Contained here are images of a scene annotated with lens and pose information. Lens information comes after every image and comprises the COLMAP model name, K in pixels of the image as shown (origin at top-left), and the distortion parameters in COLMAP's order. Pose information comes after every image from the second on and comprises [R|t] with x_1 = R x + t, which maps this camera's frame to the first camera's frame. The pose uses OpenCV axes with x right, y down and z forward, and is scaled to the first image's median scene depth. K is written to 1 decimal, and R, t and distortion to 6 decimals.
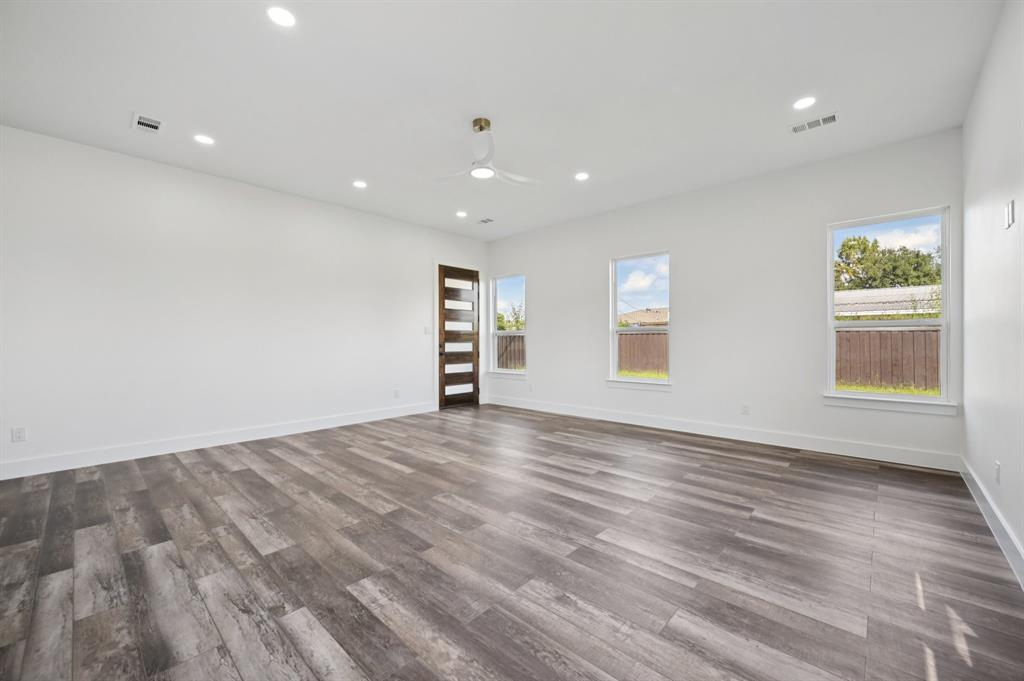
lens RADIAL K [[402.2, 0, 513.5], [0, 402.2, 345.1], [0, 0, 1]] dist [-0.001210, -0.000382]
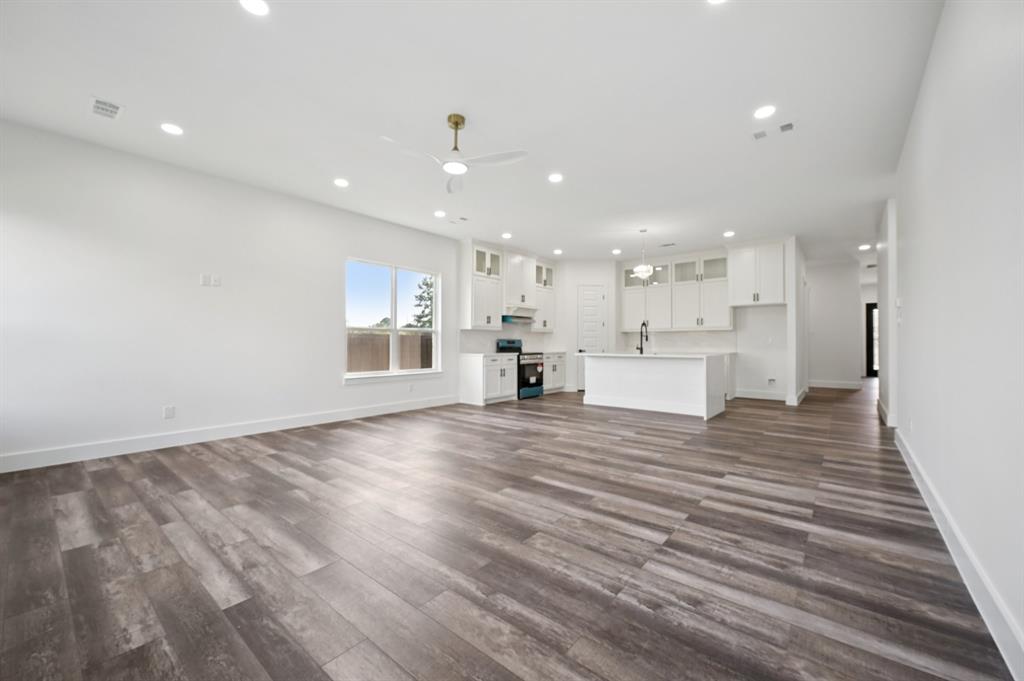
lens RADIAL K [[402.2, 0, 513.5], [0, 402.2, 345.1], [0, 0, 1]] dist [-0.001210, -0.000382]
pose [[-0.998174, 0.008686, -0.059775, -0.174522], [0.007606, 0.999804, 0.018269, -0.007017], [0.059922, 0.017781, -0.998045, 2.176335]]
